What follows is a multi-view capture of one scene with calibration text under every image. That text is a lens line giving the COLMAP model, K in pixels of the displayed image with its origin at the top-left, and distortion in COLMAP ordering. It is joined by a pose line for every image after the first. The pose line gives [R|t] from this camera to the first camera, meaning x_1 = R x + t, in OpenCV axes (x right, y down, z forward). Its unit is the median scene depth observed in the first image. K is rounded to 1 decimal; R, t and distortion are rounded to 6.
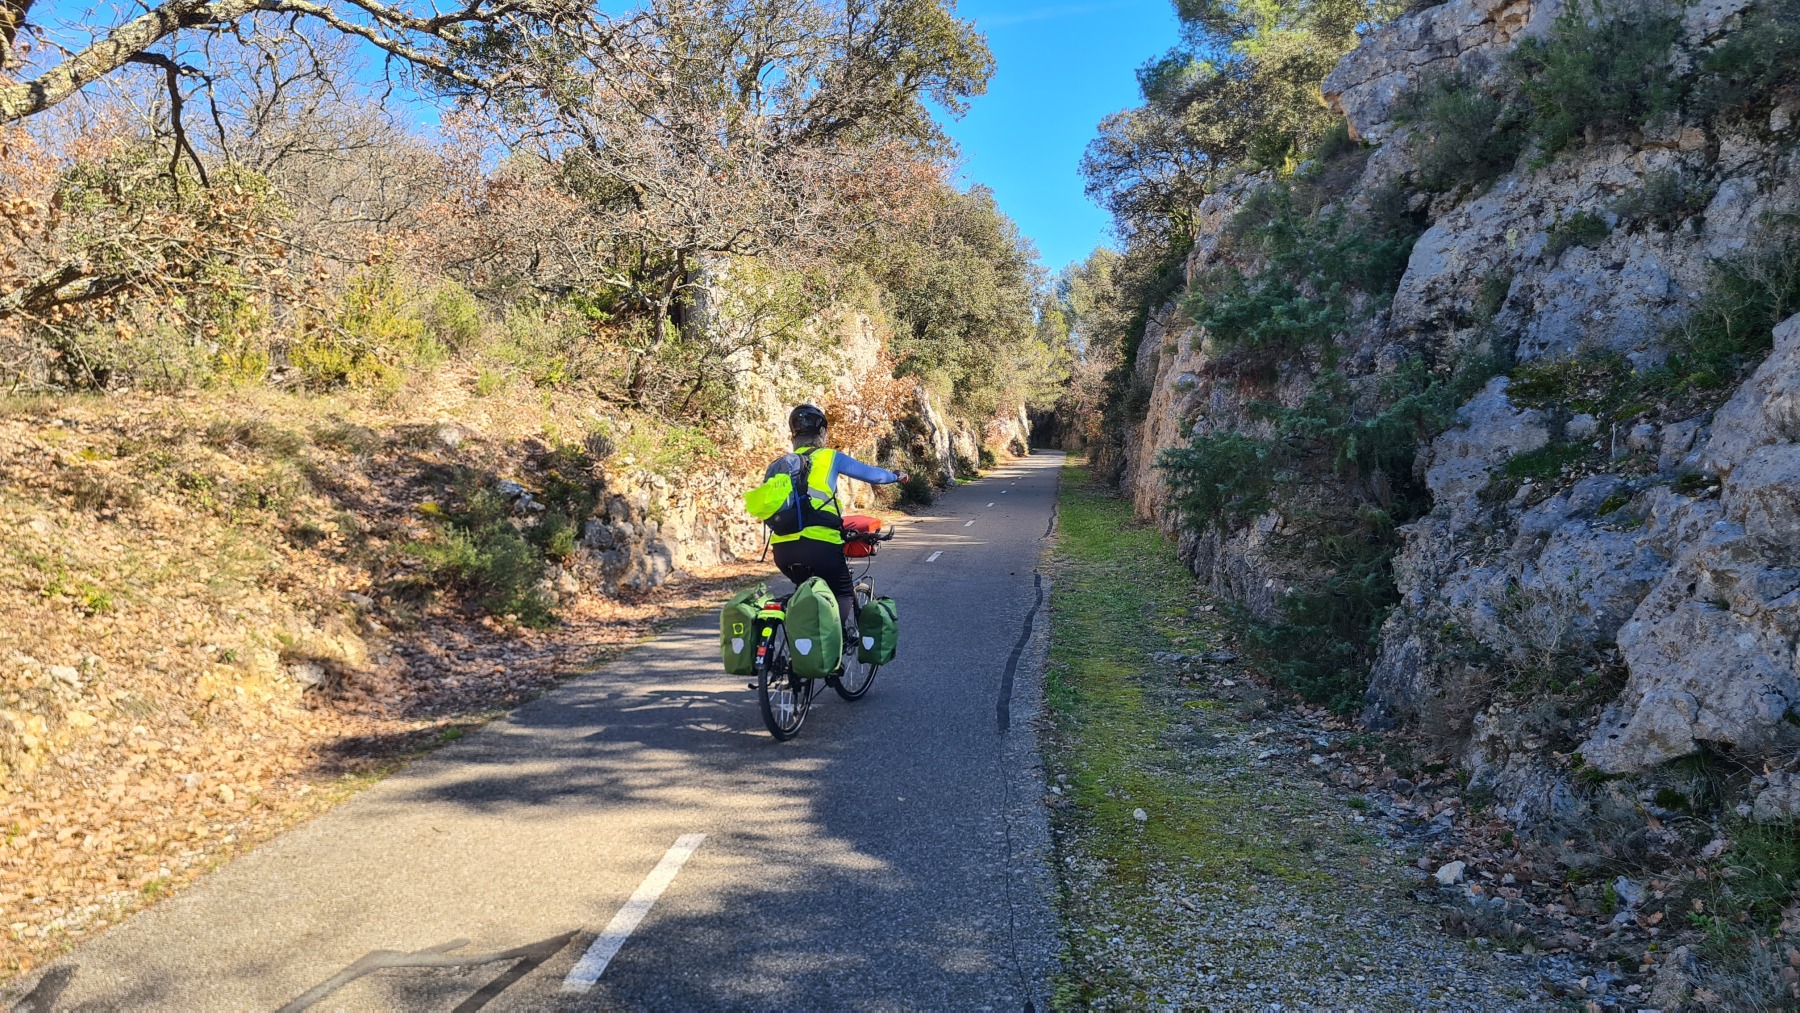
lens RADIAL K [[1324.7, 0, 921.0], [0, 1324.7, 484.2], [0, 0, 1]] dist [0.067776, -0.056242]
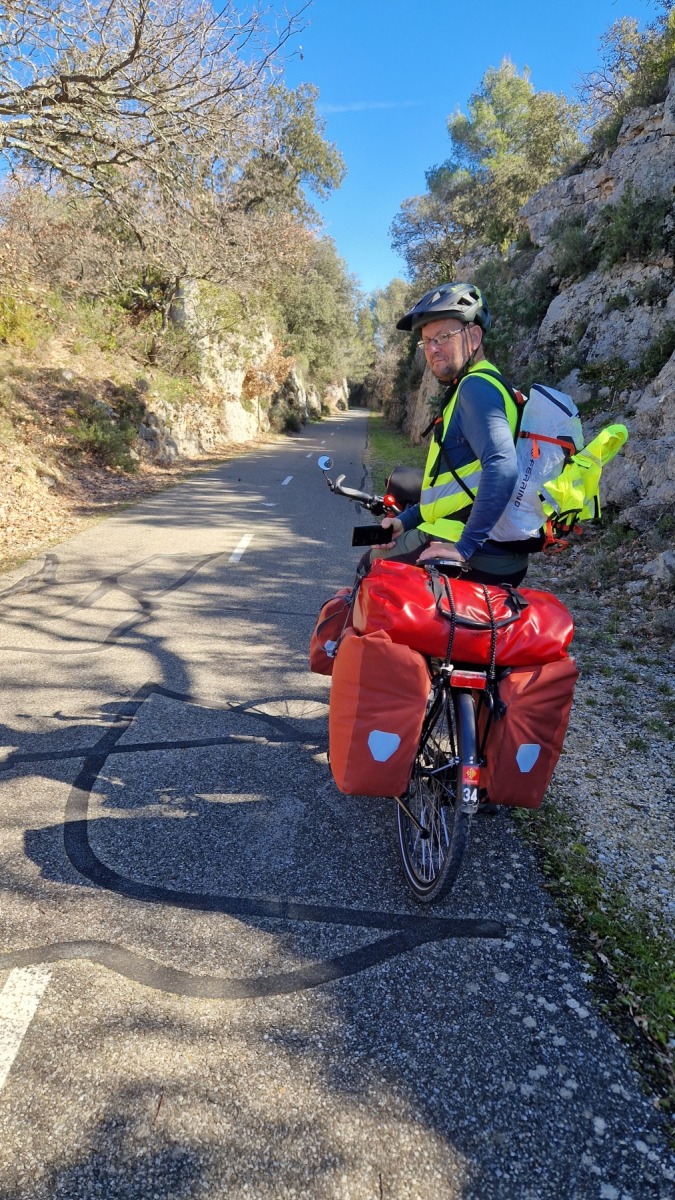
lens RADIAL K [[766.1, 0, 363.8], [0, 766.1, 605.0], [0, 0, 1]] dist [0.080507, -0.082723]
pose [[0.993963, 0.015809, 0.108570, -0.053389], [-0.039851, 0.973999, 0.223019, 0.024901], [-0.102221, -0.225999, 0.968749, -0.265531]]
